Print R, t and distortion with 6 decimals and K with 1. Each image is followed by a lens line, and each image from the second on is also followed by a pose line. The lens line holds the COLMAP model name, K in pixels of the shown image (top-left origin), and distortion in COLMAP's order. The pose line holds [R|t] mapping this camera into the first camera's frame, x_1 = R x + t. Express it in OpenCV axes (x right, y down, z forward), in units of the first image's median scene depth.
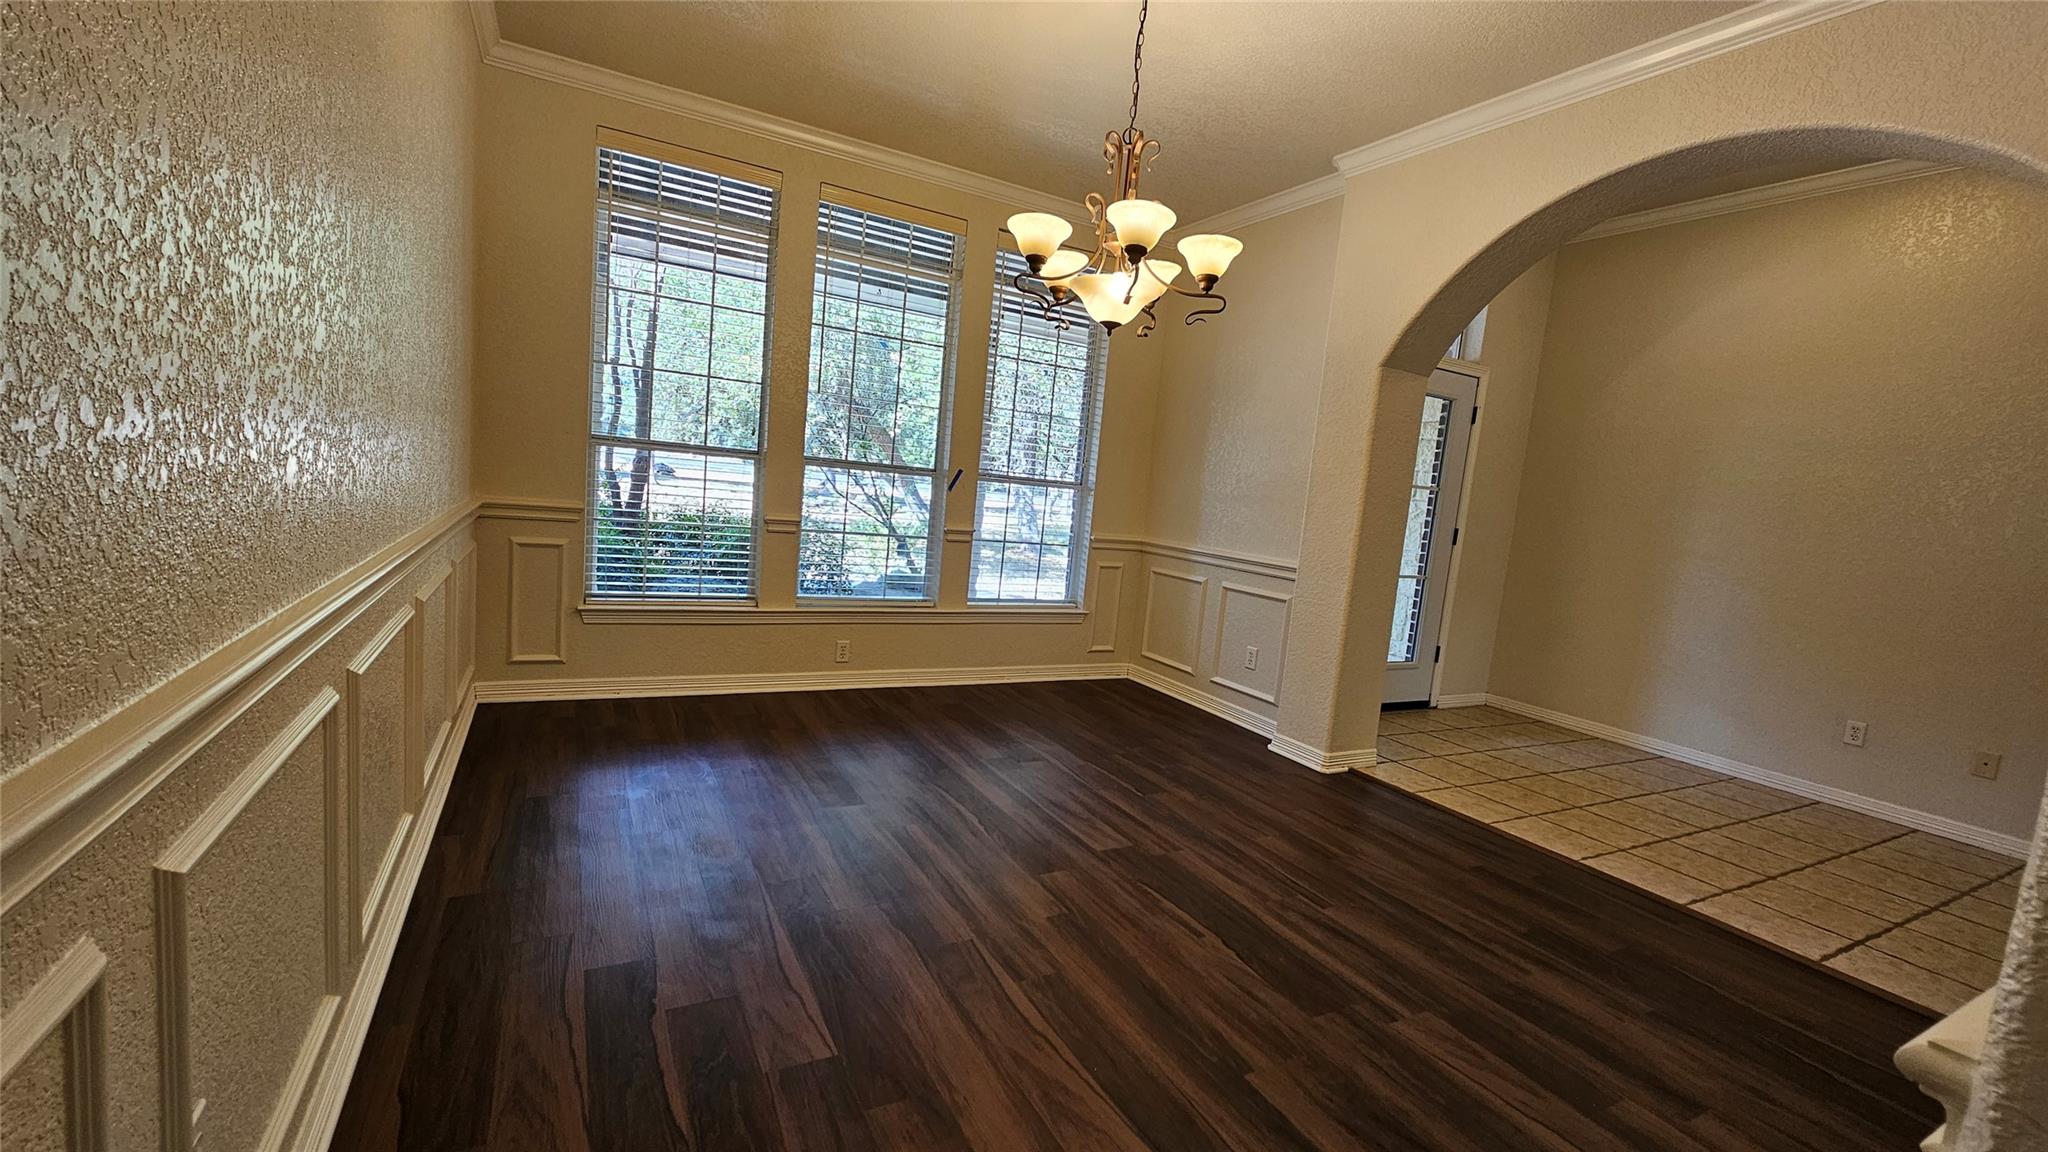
lens RADIAL K [[832.2, 0, 1024.0], [0, 832.2, 576.0], [0, 0, 1]] dist [0.000560, 0.000093]
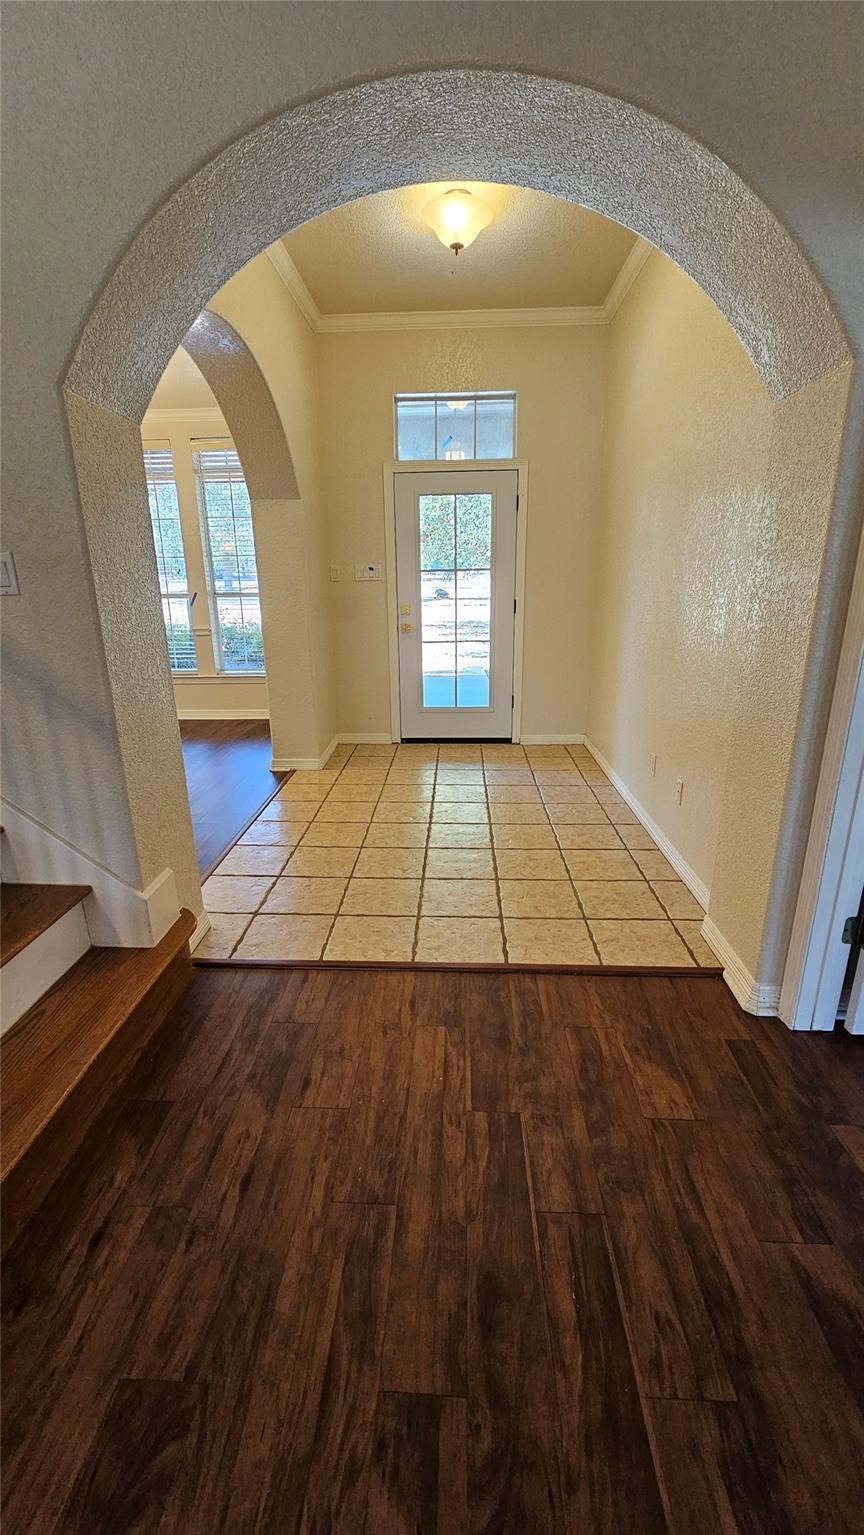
lens RADIAL K [[623.7, 0, 432.0], [0, 623.7, 767.5], [0, 0, 1]] dist [0.000560, 0.000093]
pose [[0.848366, 0.046205, -0.527390, 1.291752], [0.041117, 0.987425, 0.152650, 0.060343], [0.527811, -0.151188, 0.835798, 0.164367]]
